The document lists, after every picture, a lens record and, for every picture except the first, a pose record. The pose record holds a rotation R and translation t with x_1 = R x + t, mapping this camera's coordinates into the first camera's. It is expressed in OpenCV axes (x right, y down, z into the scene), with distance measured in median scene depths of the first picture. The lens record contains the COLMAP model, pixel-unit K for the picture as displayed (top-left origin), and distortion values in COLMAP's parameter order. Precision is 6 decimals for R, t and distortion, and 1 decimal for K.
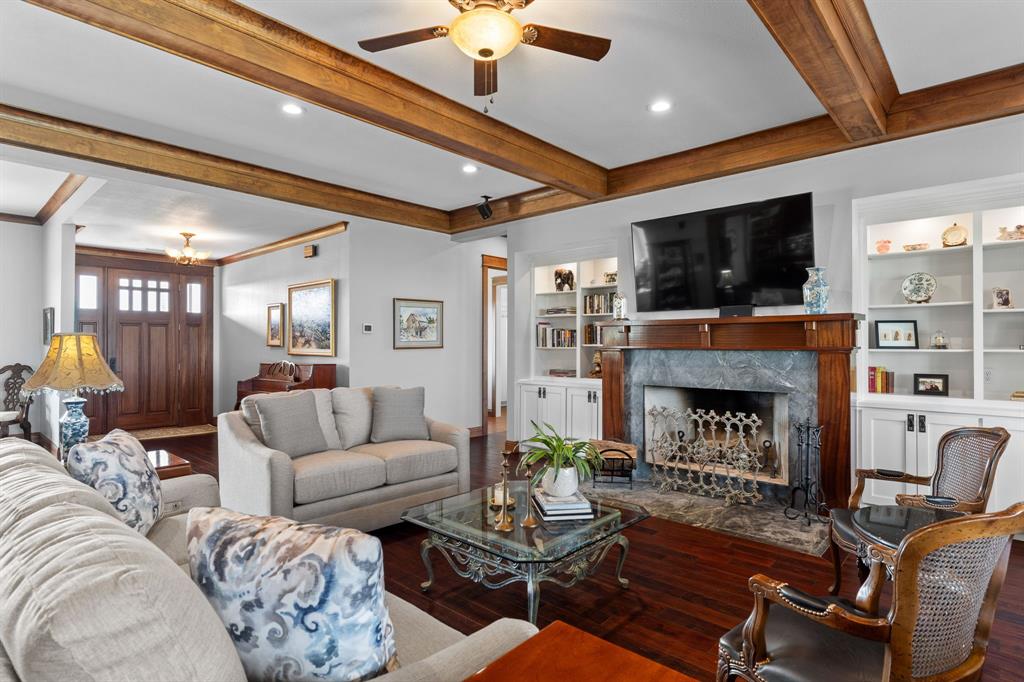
lens RADIAL K [[531.2, 0, 512.0], [0, 531.2, 341.0], [0, 0, 1]] dist [-0.000507, -0.000156]
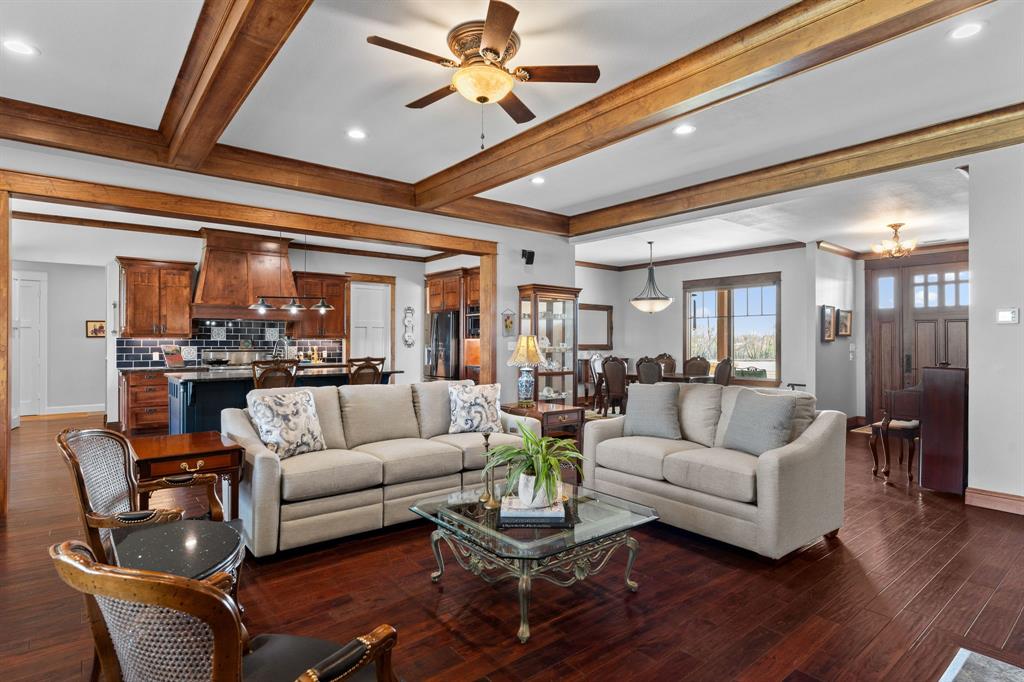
lens RADIAL K [[531.2, 0, 512.0], [0, 531.2, 341.0], [0, 0, 1]] dist [-0.000507, -0.000156]
pose [[-0.149964, -0.001359, -0.988691, 0.382455], [0.004758, 0.999986, -0.002096, 0.003967], [0.988680, -0.005018, -0.149955, 0.416767]]
